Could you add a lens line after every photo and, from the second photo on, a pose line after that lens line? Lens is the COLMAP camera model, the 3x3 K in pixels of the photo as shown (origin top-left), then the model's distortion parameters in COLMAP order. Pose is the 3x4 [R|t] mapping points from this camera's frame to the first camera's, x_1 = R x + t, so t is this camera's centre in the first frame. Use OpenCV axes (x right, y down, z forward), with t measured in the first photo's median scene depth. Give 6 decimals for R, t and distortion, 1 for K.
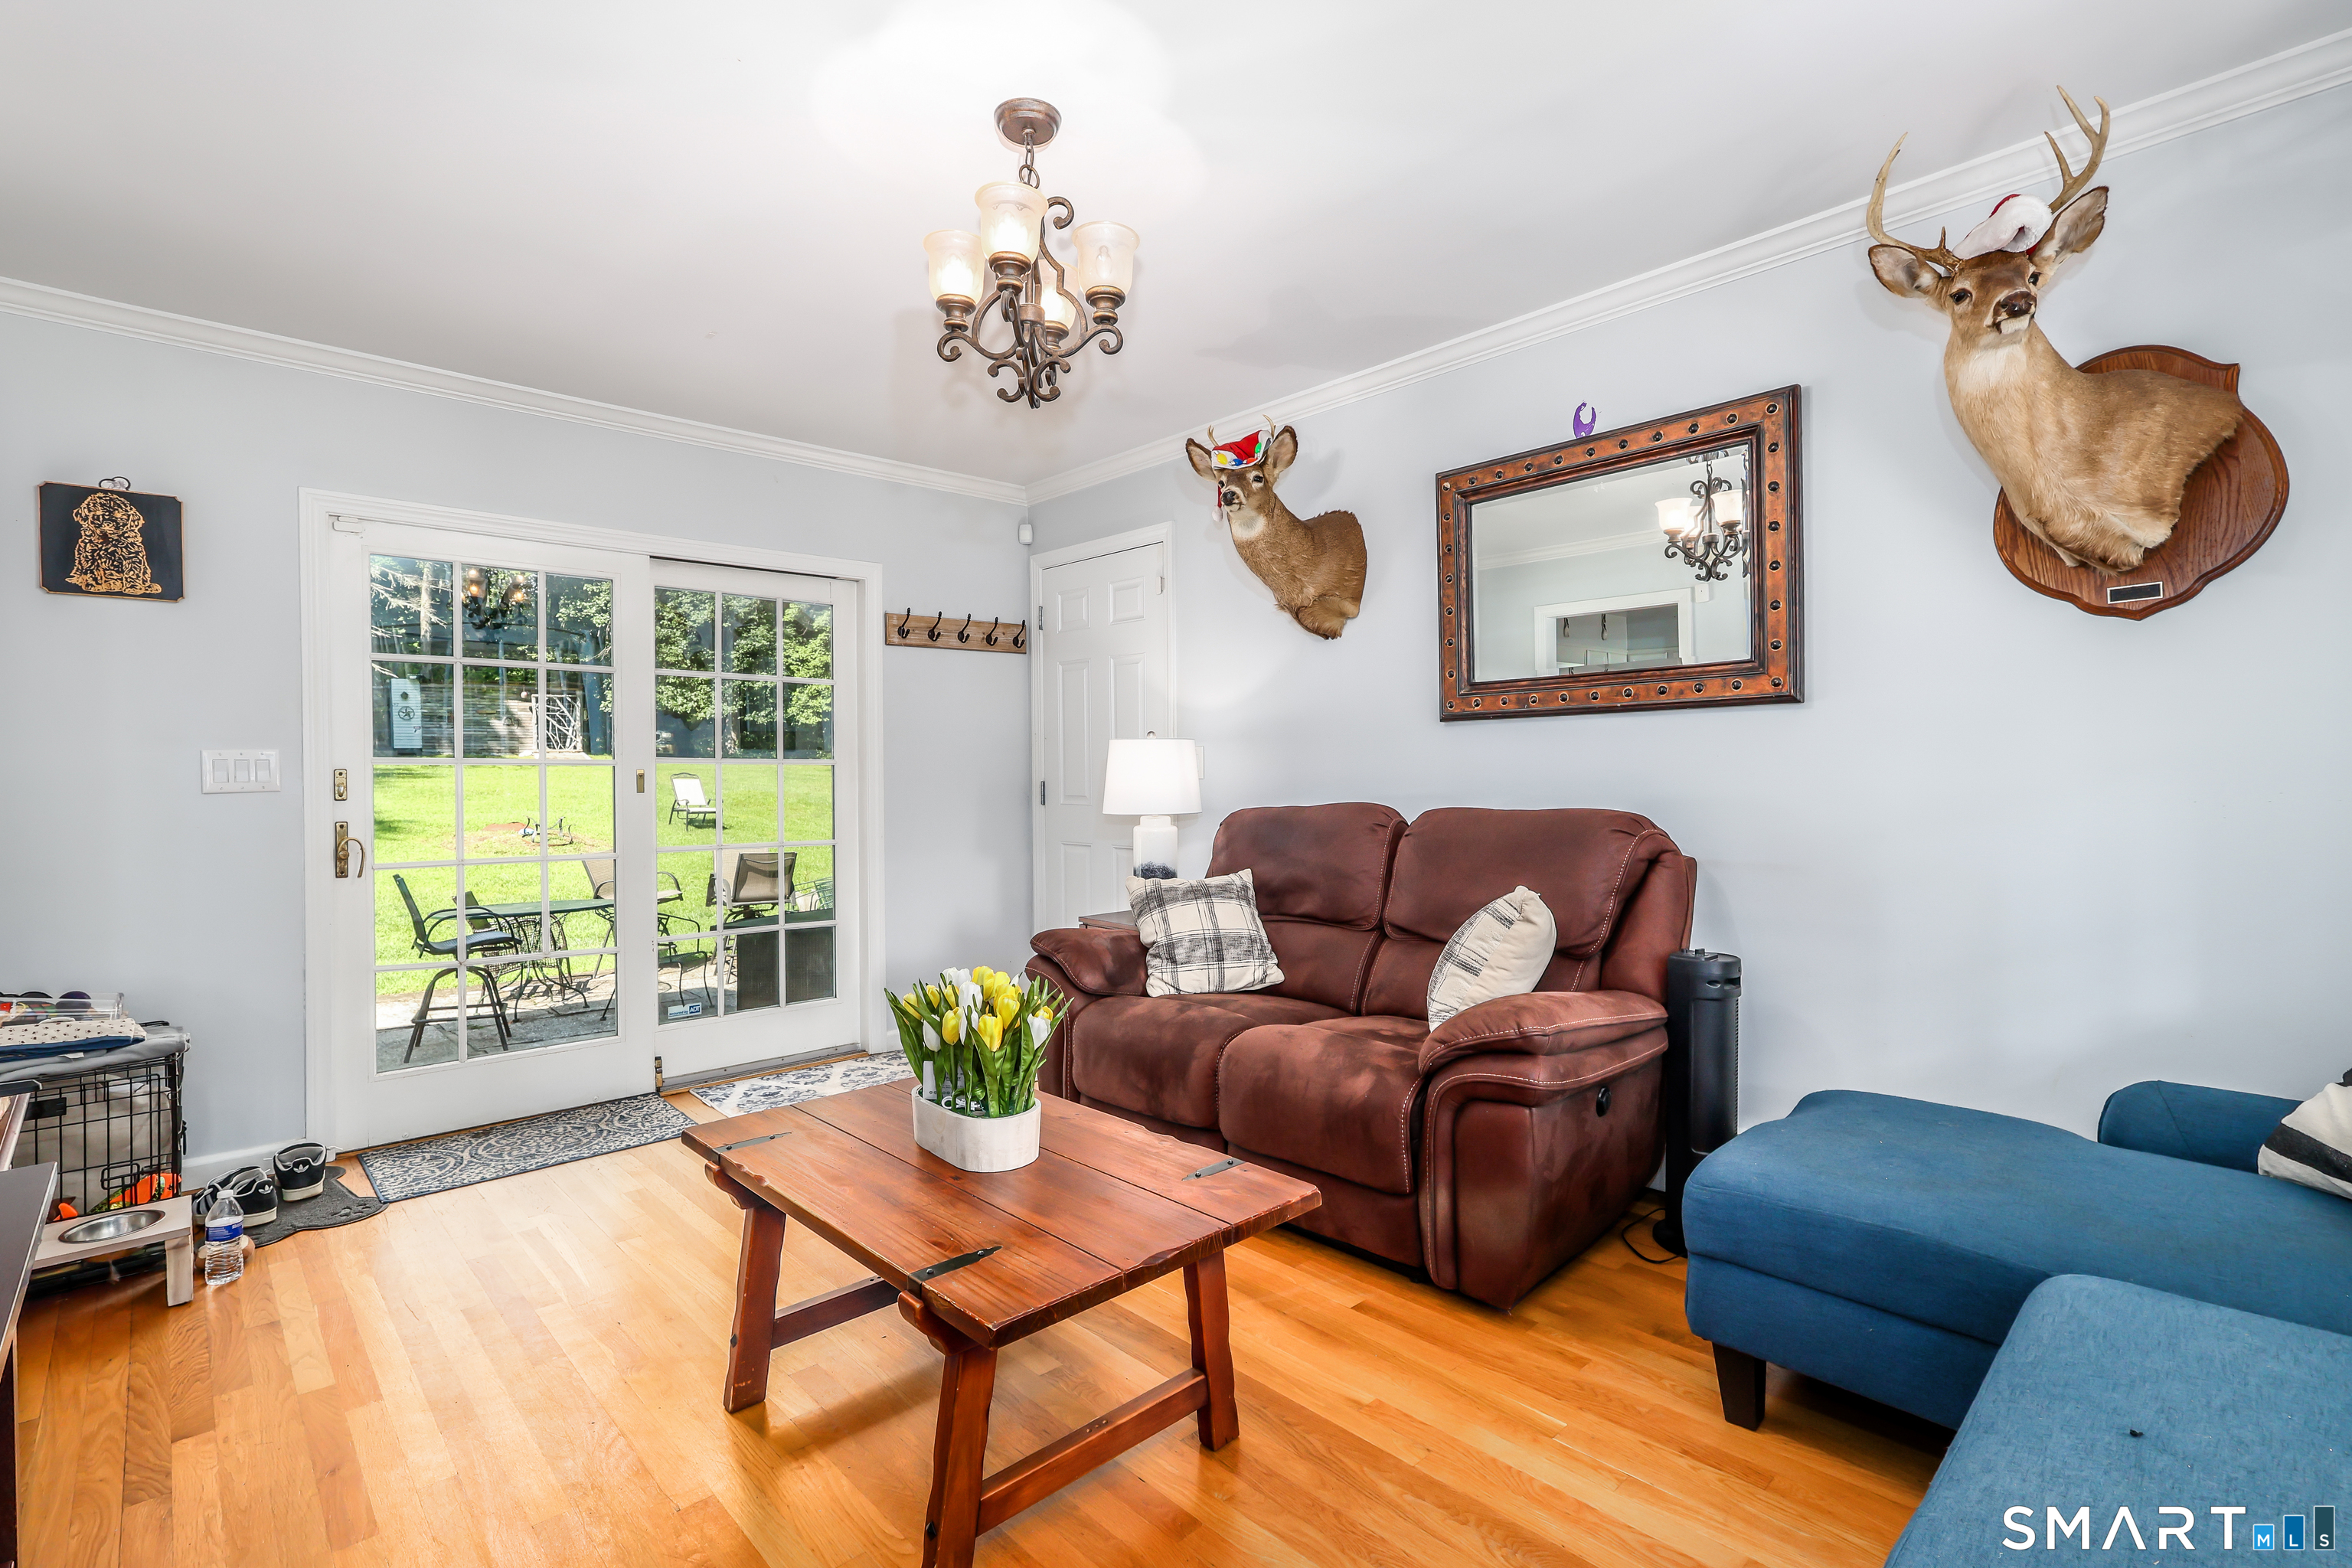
lens RADIAL K [[1087.7, 0, 1176.0], [0, 1087.7, 784.0], [0, 0, 1]] dist [0.000915, 0.001051]
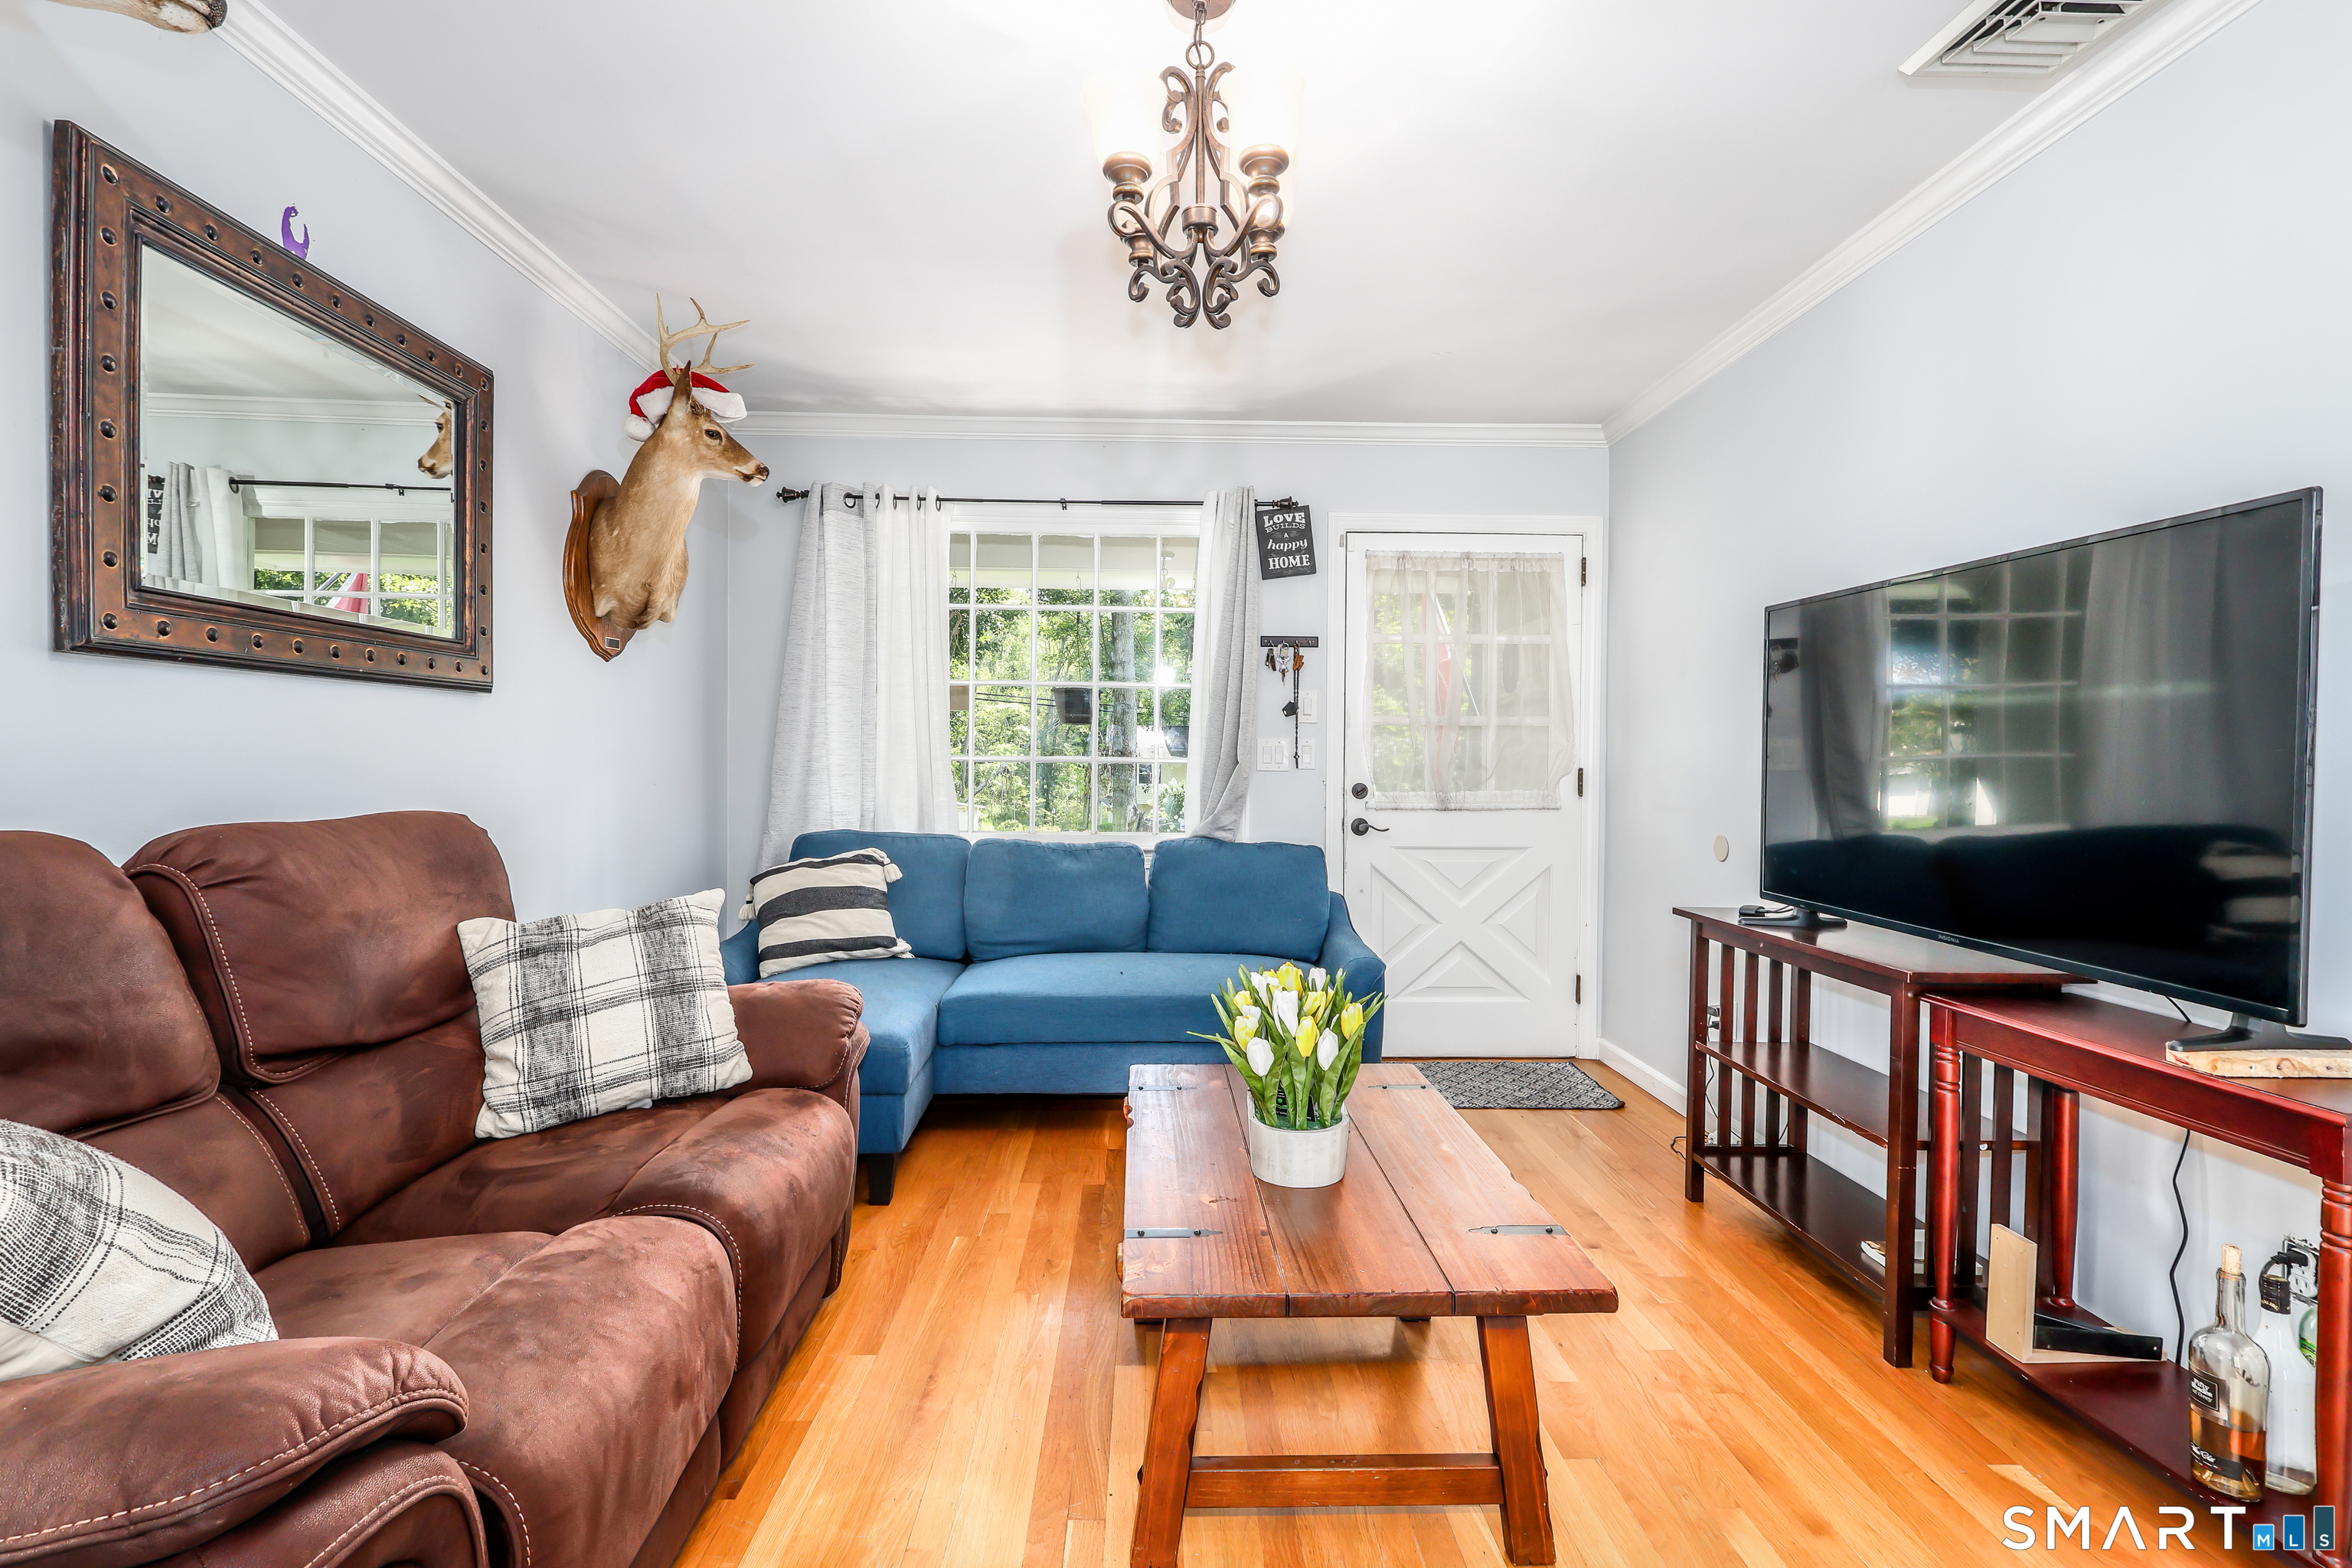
lens RADIAL K [[1082.9, 0, 1176.0], [0, 1082.9, 784.0], [0, 0, 1]] dist [-0.000510, 0.000510]
pose [[-0.743191, -0.007825, 0.669034, -0.470260], [0.006144, 0.999810, 0.018518, -0.005675], [-0.669051, 0.017872, -0.743001, 1.128329]]
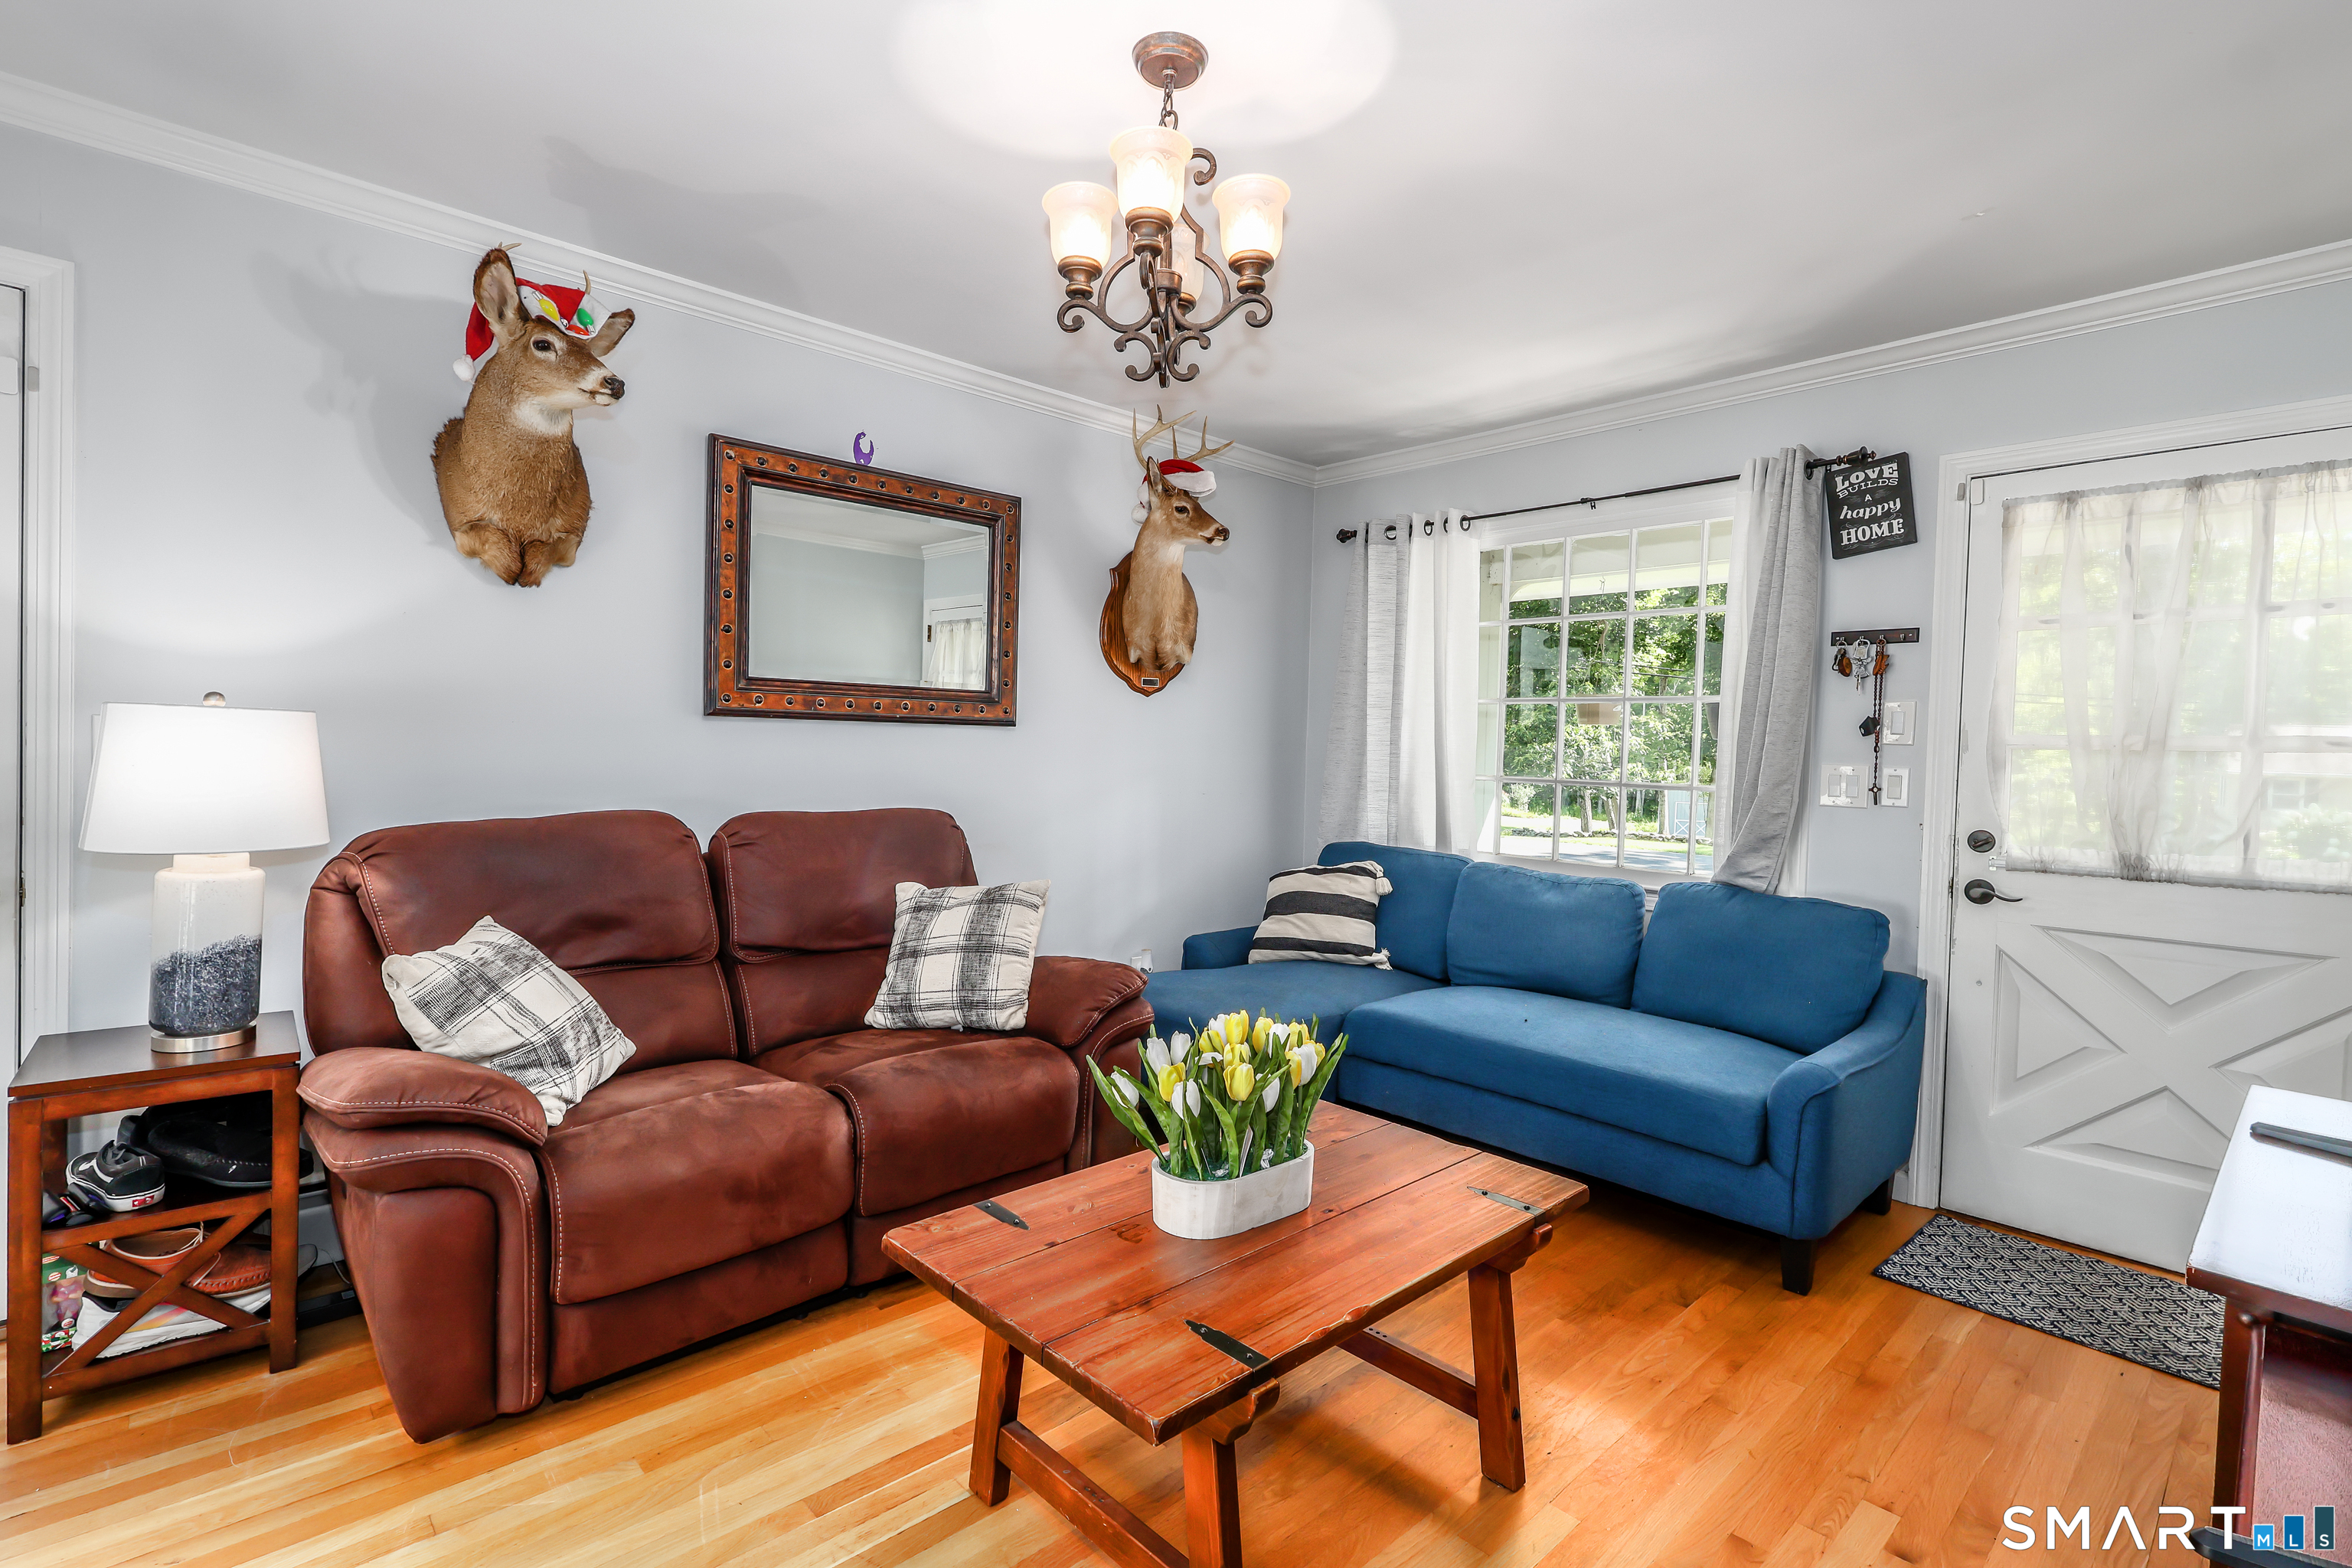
lens RADIAL K [[1087.7, 0, 1176.0], [0, 1087.7, 784.0], [0, 0, 1]] dist [0.000915, 0.001051]
pose [[0.004860, -0.021398, 0.999759, -0.705159], [-0.017590, 0.999615, 0.021481, -0.029667], [-0.999833, -0.017691, 0.004482, 0.671830]]
